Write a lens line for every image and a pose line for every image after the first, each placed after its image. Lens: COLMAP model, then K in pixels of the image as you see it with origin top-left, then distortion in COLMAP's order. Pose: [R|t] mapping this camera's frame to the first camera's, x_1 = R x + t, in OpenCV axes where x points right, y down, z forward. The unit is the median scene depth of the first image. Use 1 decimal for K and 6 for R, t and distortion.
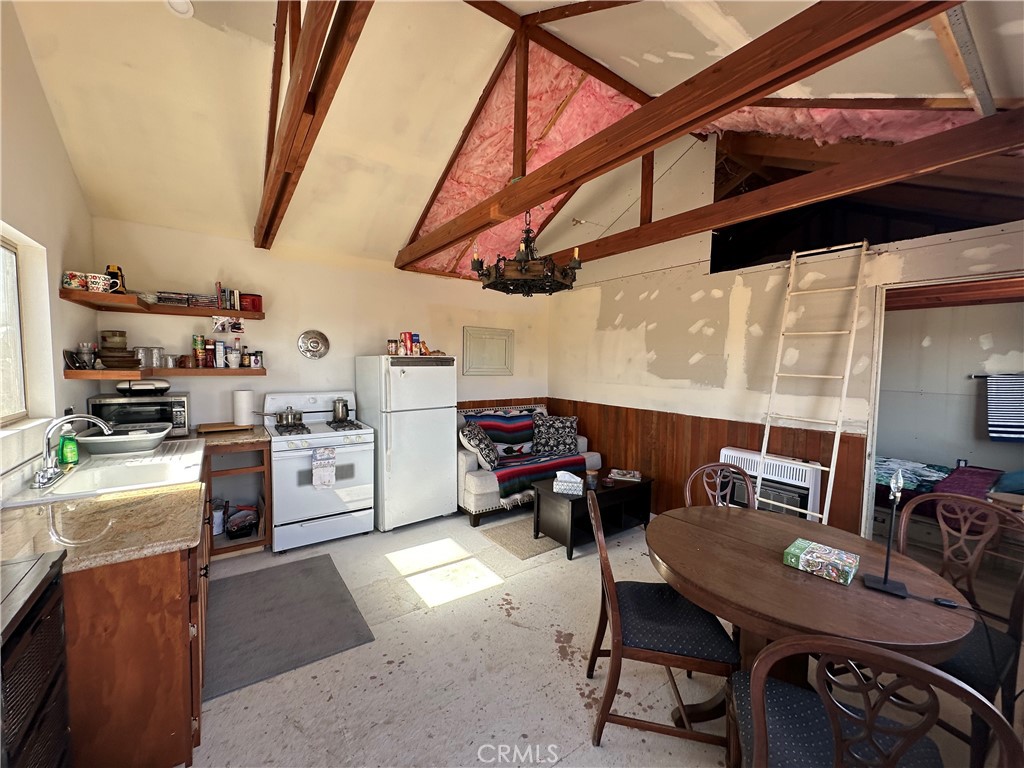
lens RADIAL K [[408.7, 0, 512.8], [0, 408.7, 385.6], [0, 0, 1]] dist [-0.002284, 0.000111]
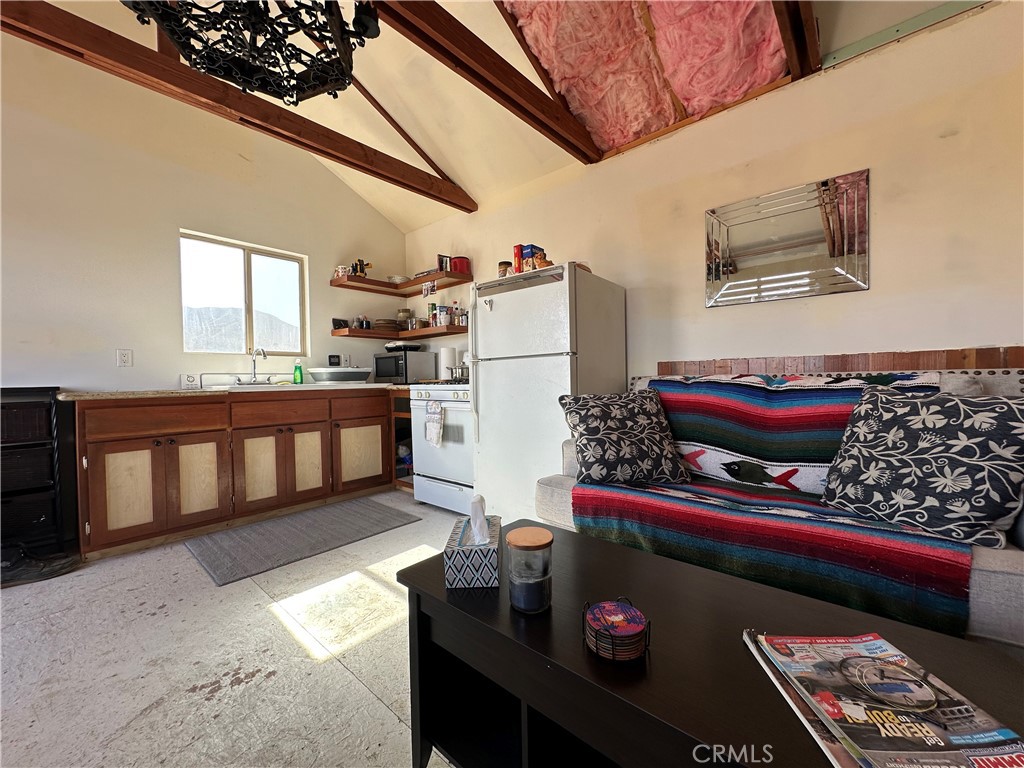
lens RADIAL K [[408.7, 0, 512.8], [0, 408.7, 385.6], [0, 0, 1]] dist [-0.002284, 0.000111]
pose [[0.232223, -0.005817, -0.972645, 0.405909], [-0.038347, 0.999150, -0.015131, 0.113538], [0.971906, 0.040812, 0.231803, 0.860105]]
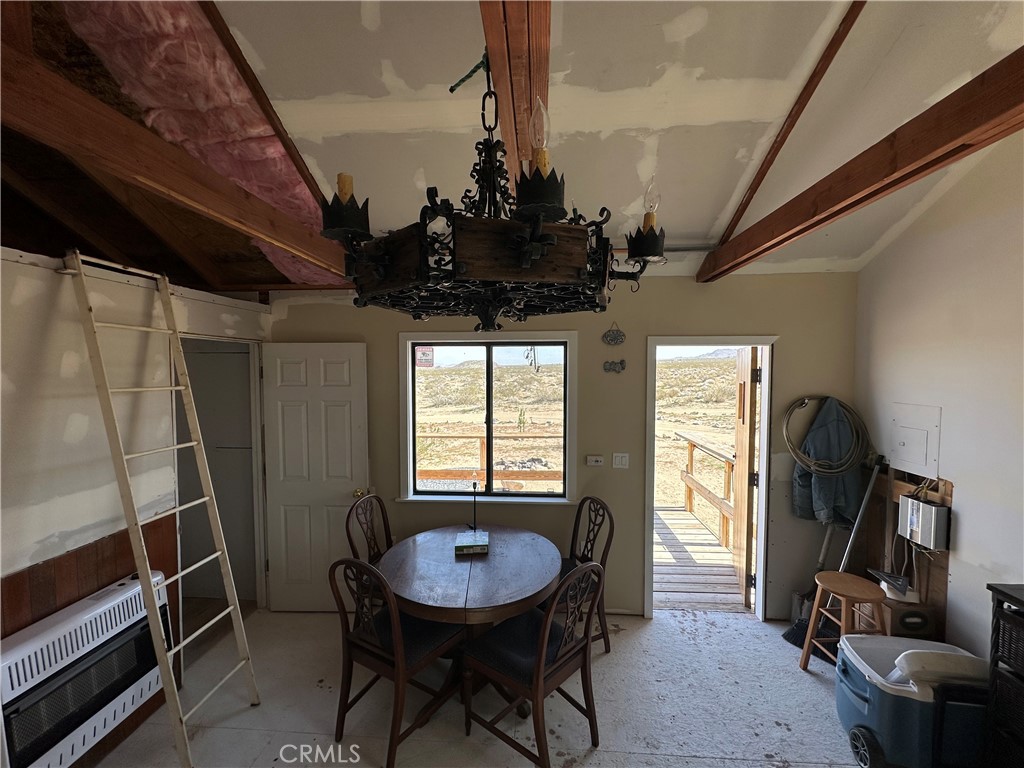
lens RADIAL K [[408.7, 0, 512.8], [0, 408.7, 385.6], [0, 0, 1]] dist [-0.002284, 0.000111]
pose [[-0.779516, -0.040992, 0.625039, -0.148261], [0.028400, 0.994517, 0.100642, -0.147964], [-0.625738, 0.096203, -0.774078, 0.909466]]
